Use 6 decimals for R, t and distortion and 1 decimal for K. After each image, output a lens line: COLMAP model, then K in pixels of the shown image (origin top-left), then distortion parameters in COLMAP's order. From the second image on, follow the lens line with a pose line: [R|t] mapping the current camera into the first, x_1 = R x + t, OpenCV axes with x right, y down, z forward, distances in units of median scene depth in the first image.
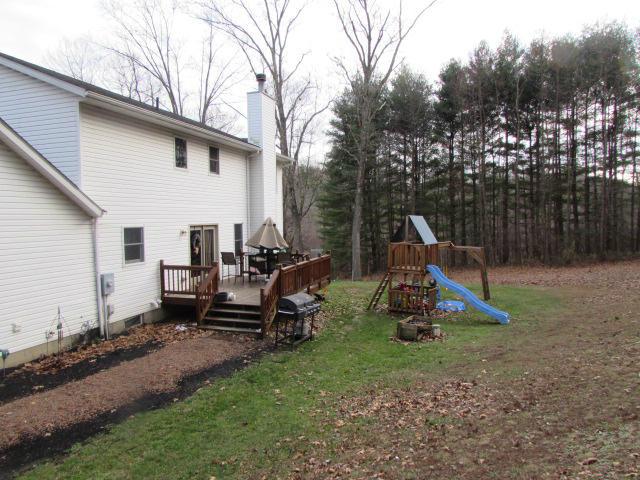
lens RADIAL K [[459.7, 0, 320.0], [0, 459.7, 240.0], [0, 0, 1]] dist [-0.043343, 0.009597]
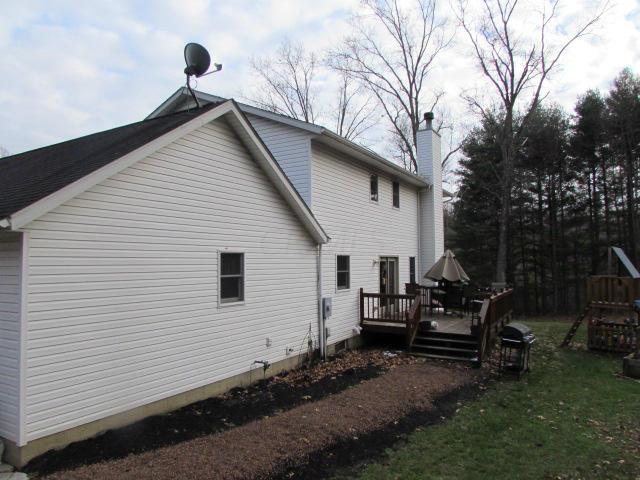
lens RADIAL K [[459.7, 0, 320.0], [0, 459.7, 240.0], [0, 0, 1]] dist [-0.043343, 0.009597]
pose [[0.974142, -0.002955, -0.225915, -0.202659], [-0.018232, 0.995625, -0.091641, 0.032635], [0.225198, 0.093390, 0.969827, -0.042022]]
